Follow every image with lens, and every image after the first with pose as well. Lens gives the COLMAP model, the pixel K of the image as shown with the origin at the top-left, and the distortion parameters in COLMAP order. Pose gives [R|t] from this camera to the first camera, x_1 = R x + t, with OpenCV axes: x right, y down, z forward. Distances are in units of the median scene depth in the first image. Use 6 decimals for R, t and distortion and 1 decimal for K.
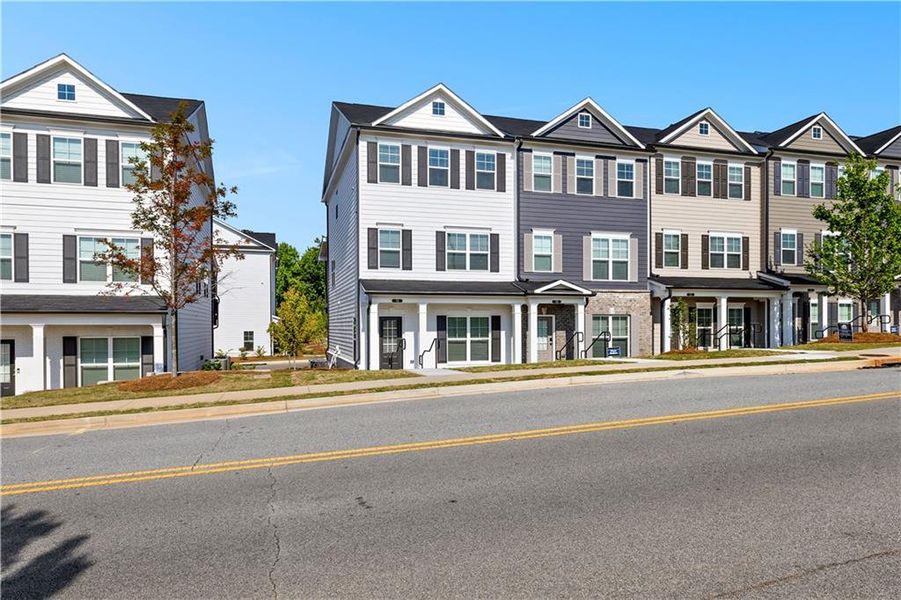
lens RADIAL K [[576.0, 0, 449.7], [0, 576.0, 334.7], [0, 0, 1]] dist [0.001621, 0.000046]
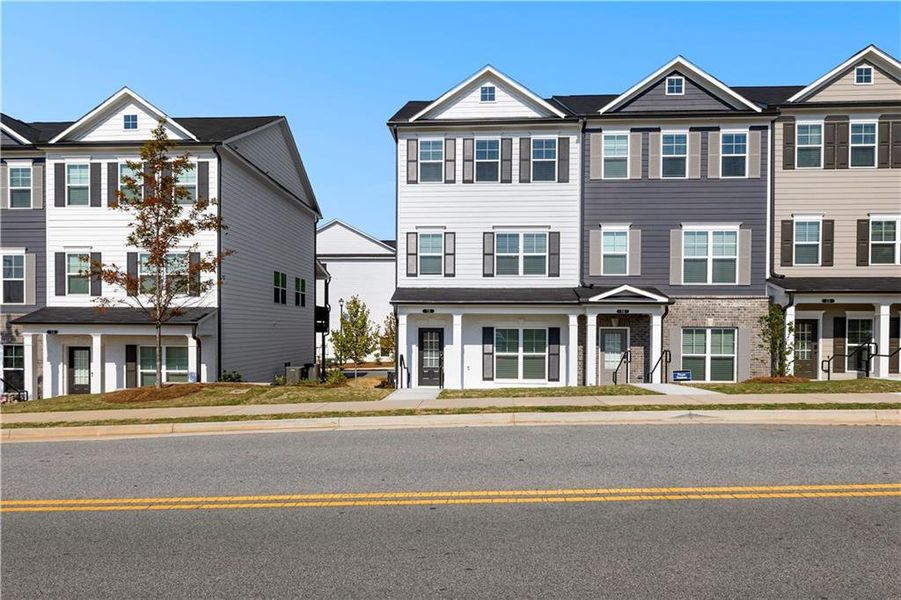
lens RADIAL K [[582.9, 0, 445.6], [0, 582.9, 342.5], [0, 0, 1]] dist [0.000928, 0.002357]
pose [[0.939653, 0.017087, -0.341701, 0.226607], [-0.014633, 0.999845, 0.009758, -0.016844], [0.341815, -0.004169, 0.939758, 0.128061]]
